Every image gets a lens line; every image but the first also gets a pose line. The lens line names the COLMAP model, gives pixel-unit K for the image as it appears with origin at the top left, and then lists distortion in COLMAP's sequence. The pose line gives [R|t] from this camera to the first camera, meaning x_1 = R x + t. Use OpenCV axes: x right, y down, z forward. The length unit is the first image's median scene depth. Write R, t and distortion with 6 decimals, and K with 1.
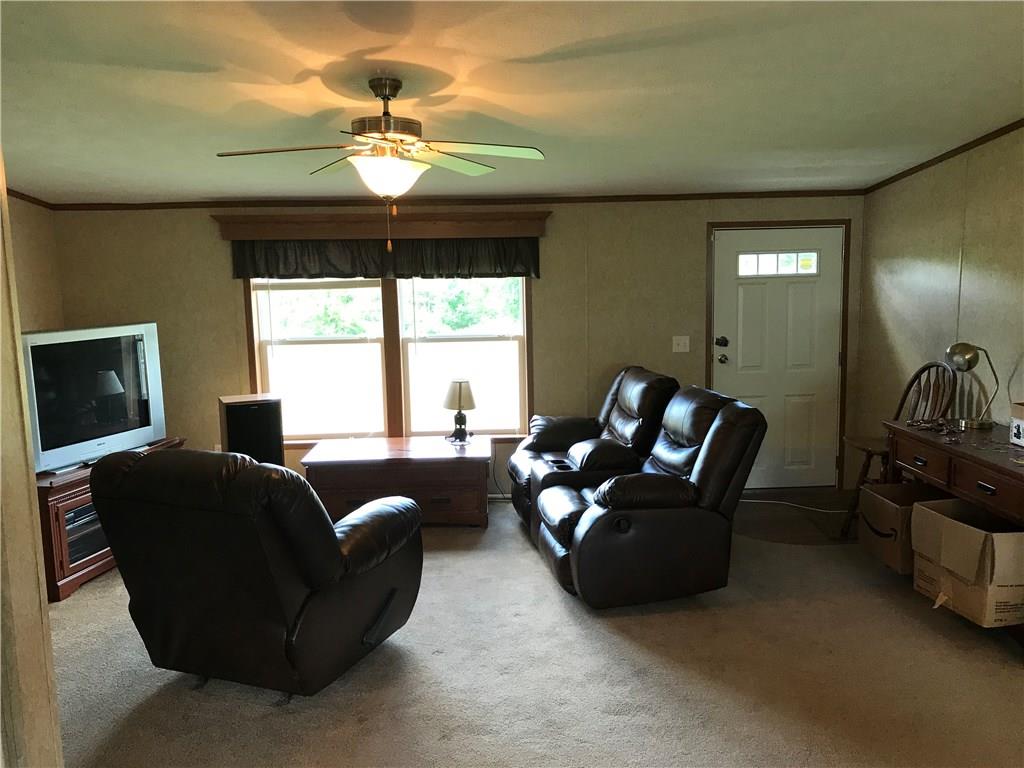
lens RADIAL K [[833.8, 0, 512.0], [0, 833.8, 384.0], [0, 0, 1]] dist [0.104664, -0.206156]
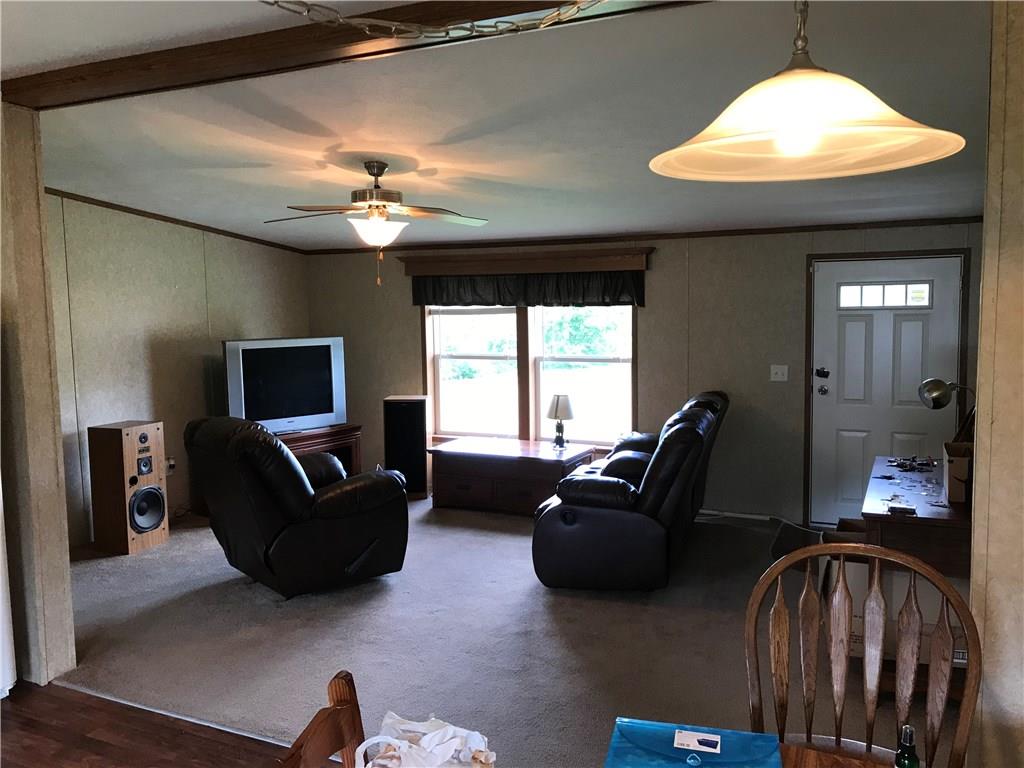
lens RADIAL K [[833.8, 0, 512.0], [0, 833.8, 384.0], [0, 0, 1]] dist [0.104664, -0.206156]
pose [[0.882434, 0.054432, -0.467276, 0.405393], [-0.069394, 0.997479, -0.014853, 0.003075], [0.465289, 0.045533, 0.883987, -0.053808]]
